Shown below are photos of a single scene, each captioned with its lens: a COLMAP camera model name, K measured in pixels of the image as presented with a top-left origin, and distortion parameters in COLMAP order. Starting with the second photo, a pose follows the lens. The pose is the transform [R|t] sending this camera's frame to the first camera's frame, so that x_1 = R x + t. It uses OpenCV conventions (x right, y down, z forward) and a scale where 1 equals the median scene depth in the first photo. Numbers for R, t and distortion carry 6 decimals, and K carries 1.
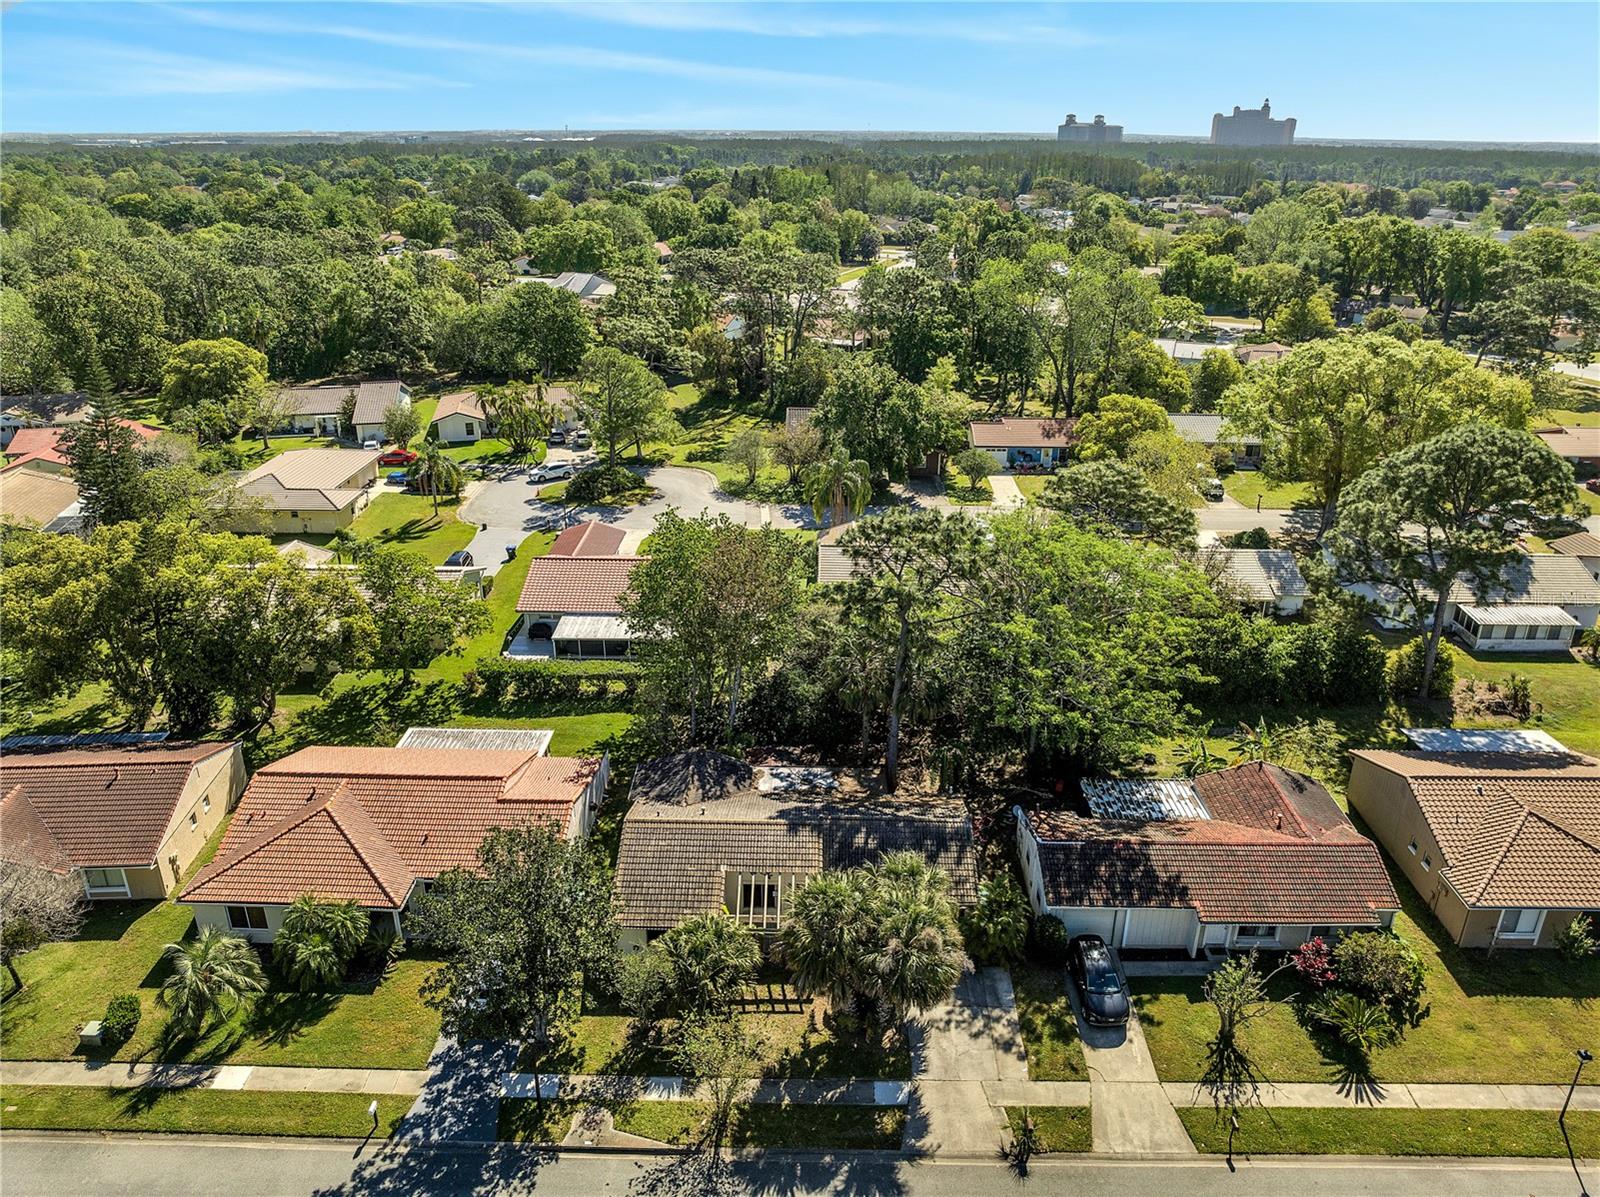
lens RADIAL K [[1143.1, 0, 813.5], [0, 1143.1, 605.2], [0, 0, 1]] dist [-0.039341, 0.009705]
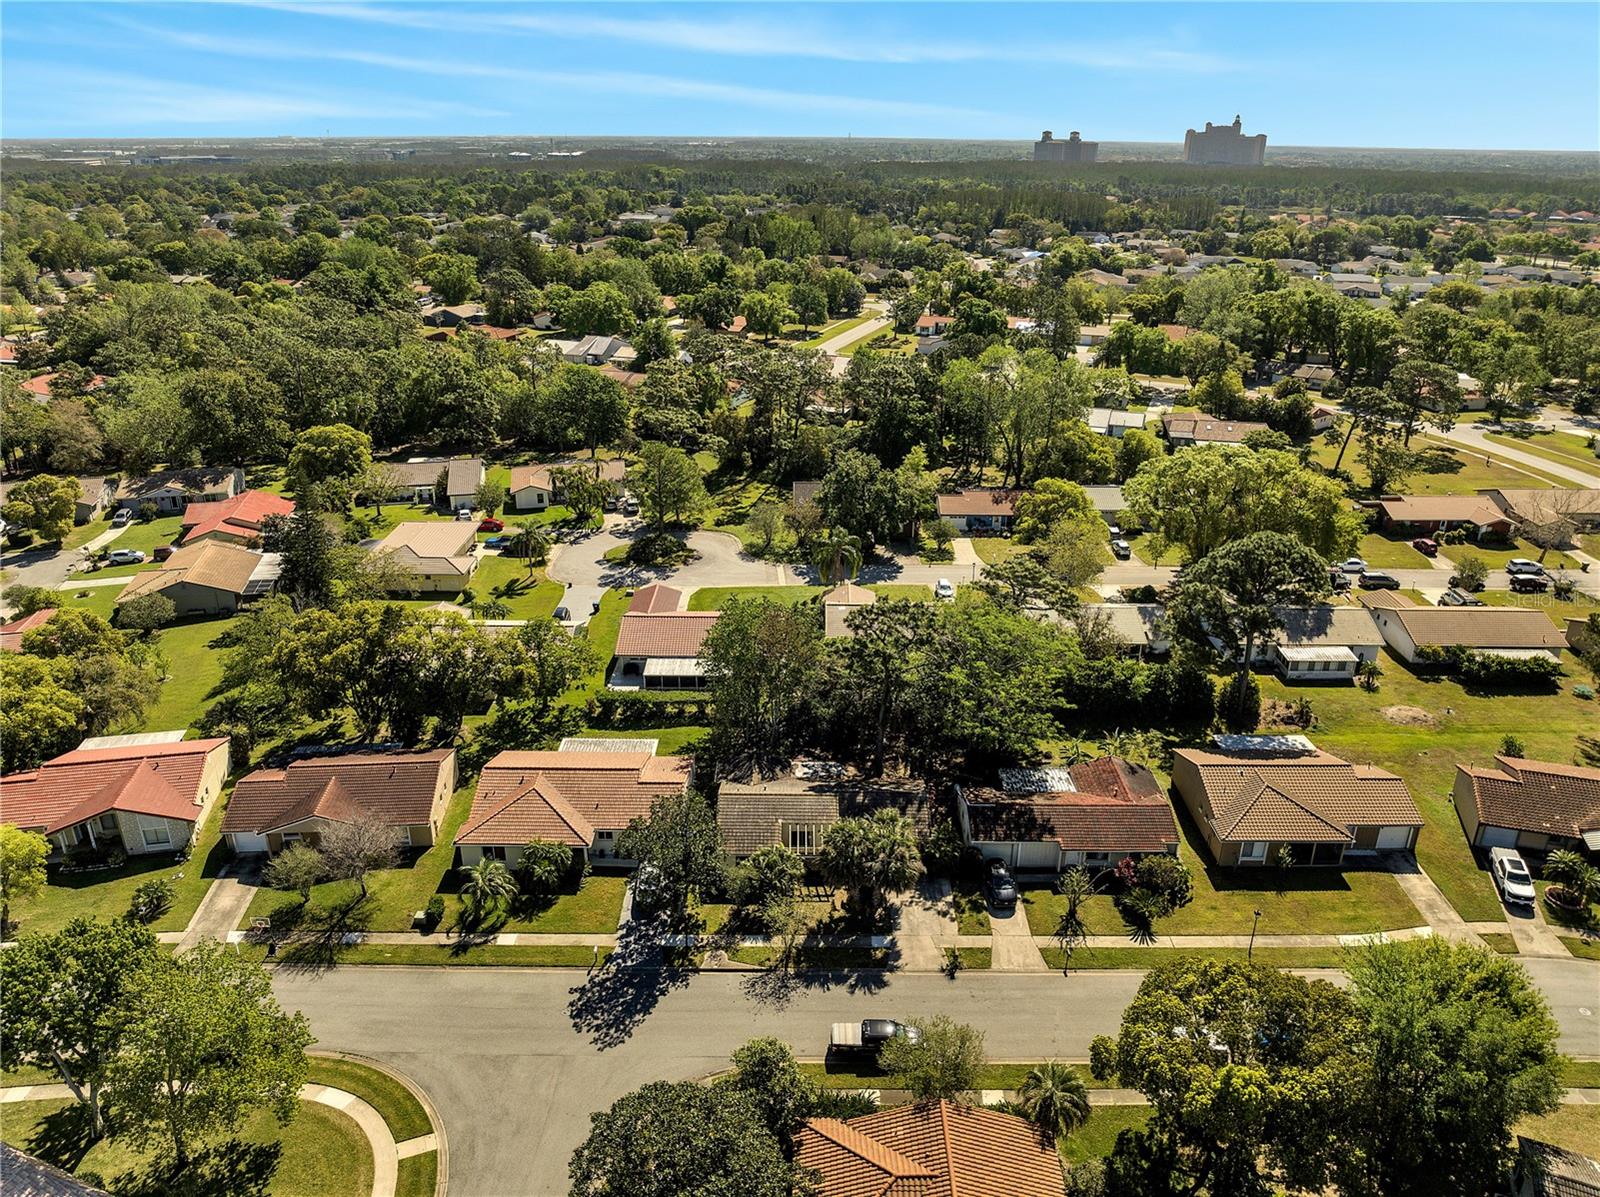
lens RADIAL K [[1143.1, 0, 826.1], [0, 1143.1, 626.2], [0, 0, 1]] dist [-0.039341, 0.009705]
pose [[0.999622, -0.004002, 0.027186, -0.047709], [0.003578, 0.999872, 0.015626, -0.070831], [-0.027245, -0.015522, 0.999508, -0.585721]]
